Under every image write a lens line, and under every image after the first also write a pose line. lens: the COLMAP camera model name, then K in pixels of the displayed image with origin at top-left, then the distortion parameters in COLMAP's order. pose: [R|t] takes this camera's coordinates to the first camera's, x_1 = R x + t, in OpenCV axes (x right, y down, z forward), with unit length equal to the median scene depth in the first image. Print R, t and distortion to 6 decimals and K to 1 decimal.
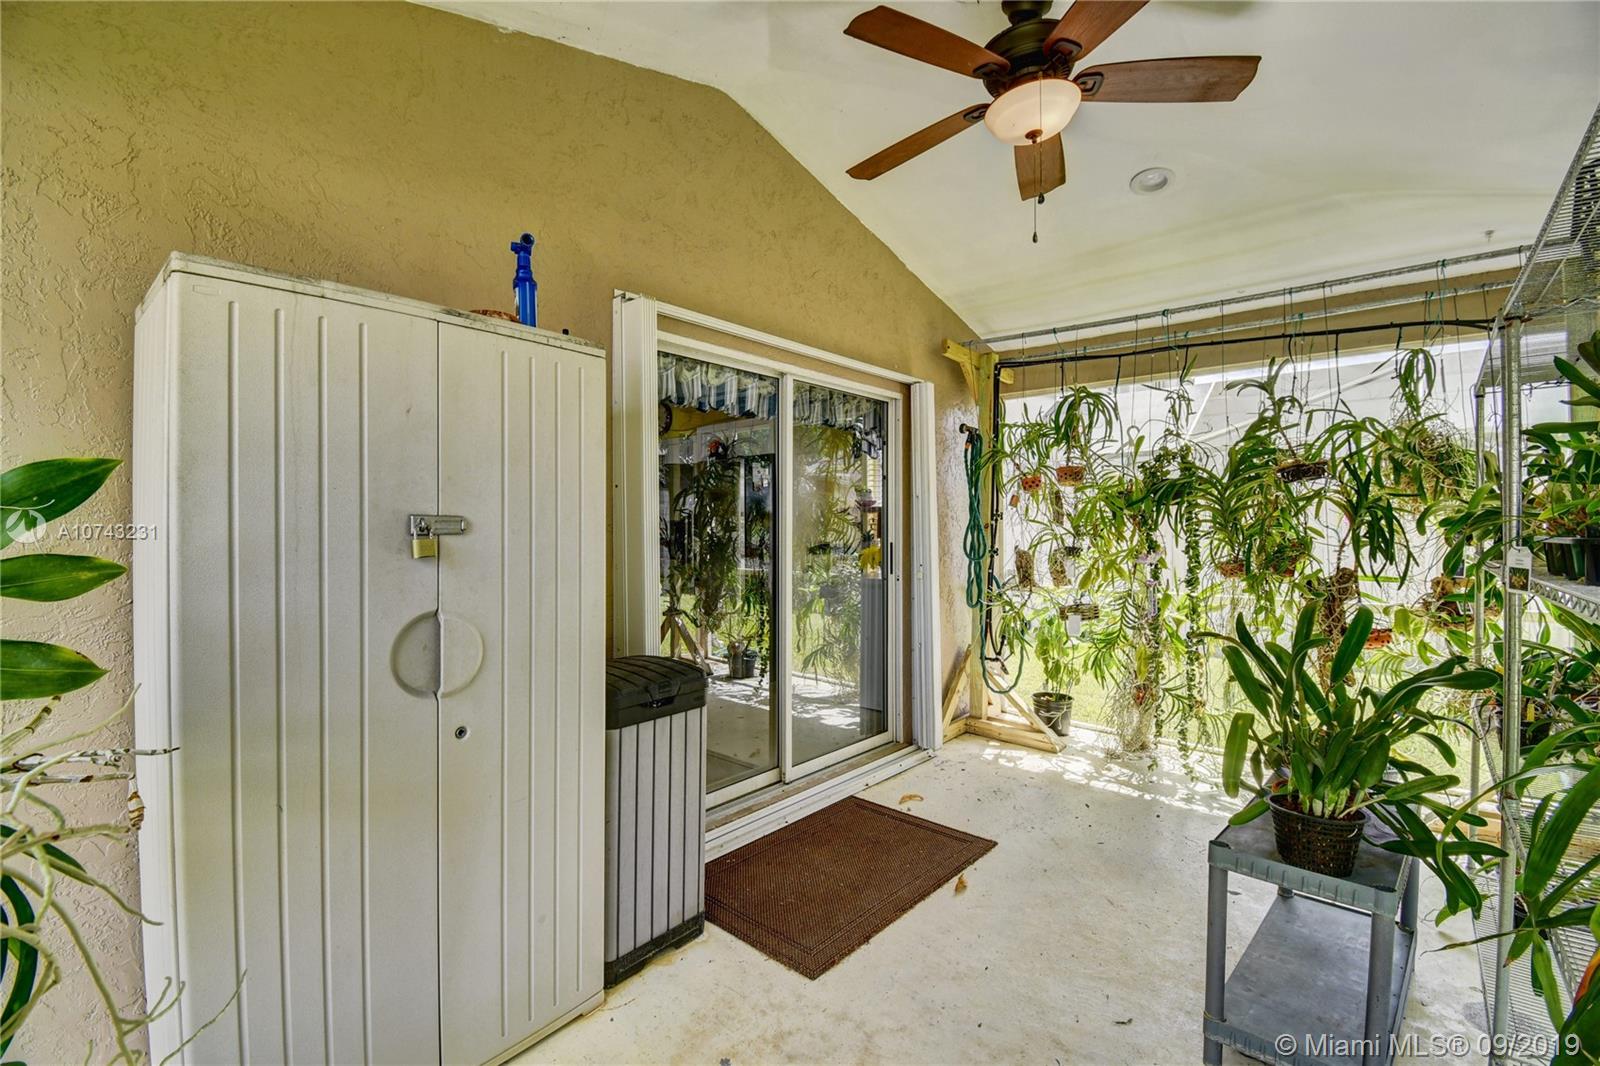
lens RADIAL K [[718.3, 0, 797.7], [0, 718.3, 531.9], [0, 0, 1]] dist [0.024586, -0.029365]
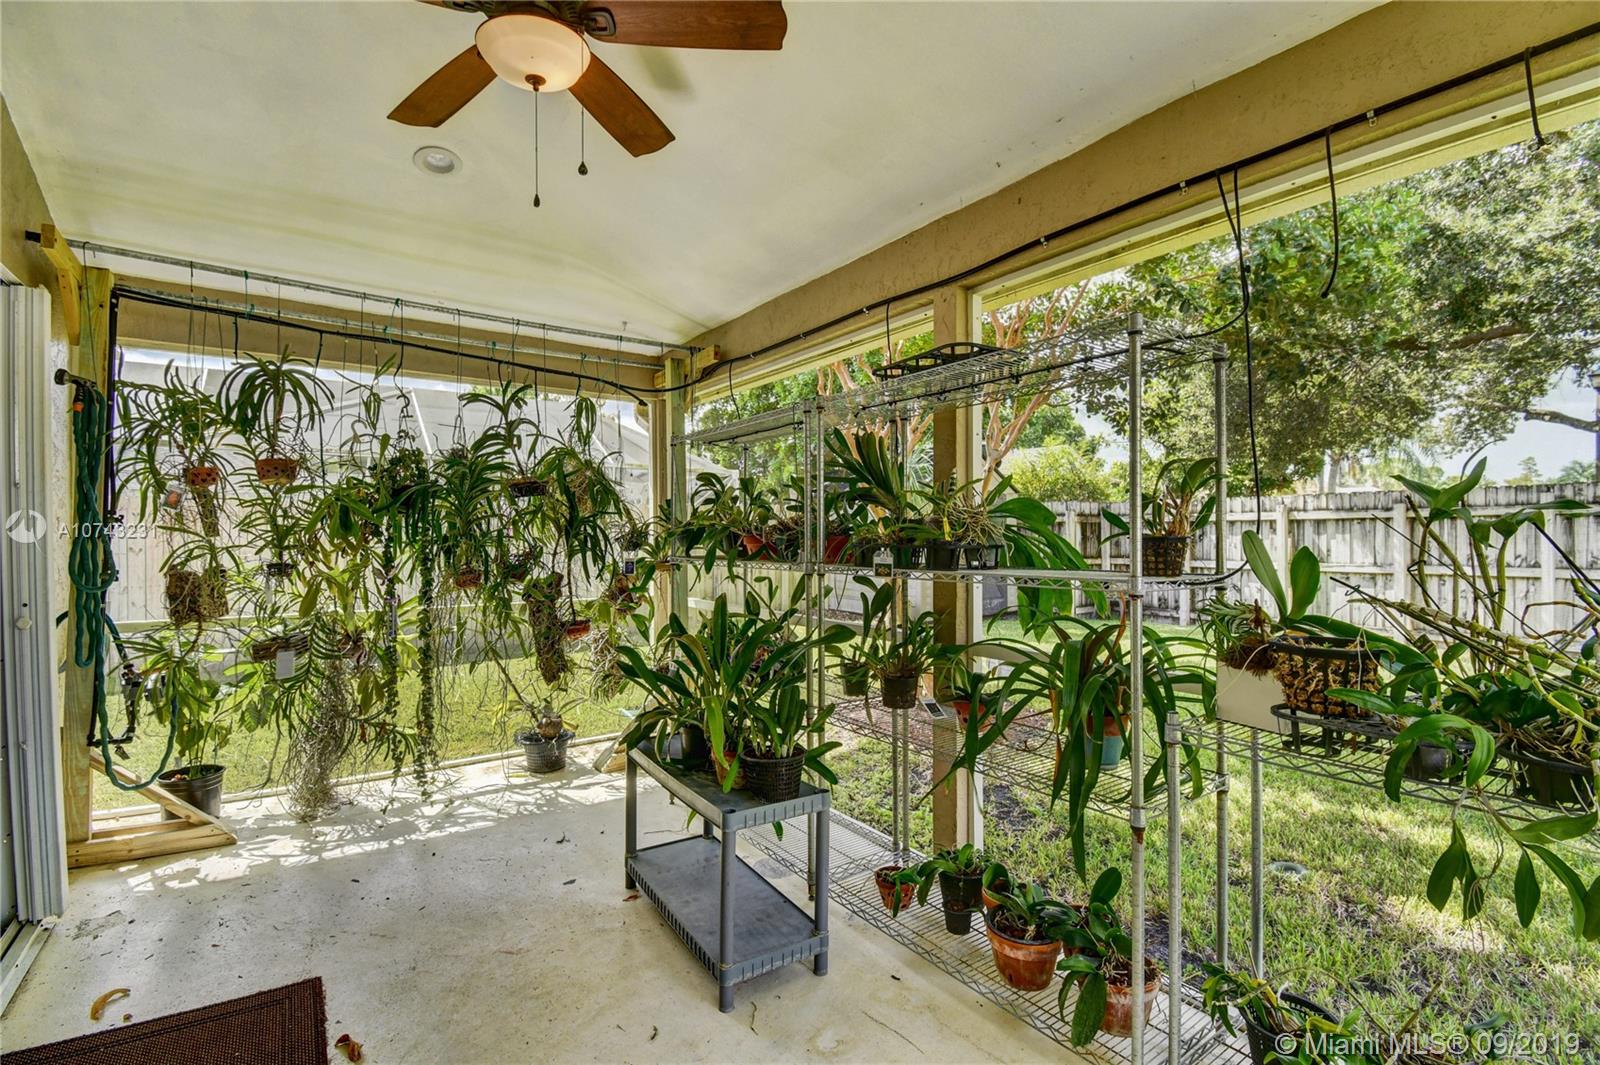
lens RADIAL K [[718.3, 0, 797.7], [0, 718.3, 531.4], [0, 0, 1]] dist [0.024586, -0.029365]
pose [[0.240795, 0.007526, 0.970547, -0.245772], [0.006412, 0.999936, -0.009345, -0.002932], [-0.970555, 0.008473, 0.240731, 0.289046]]
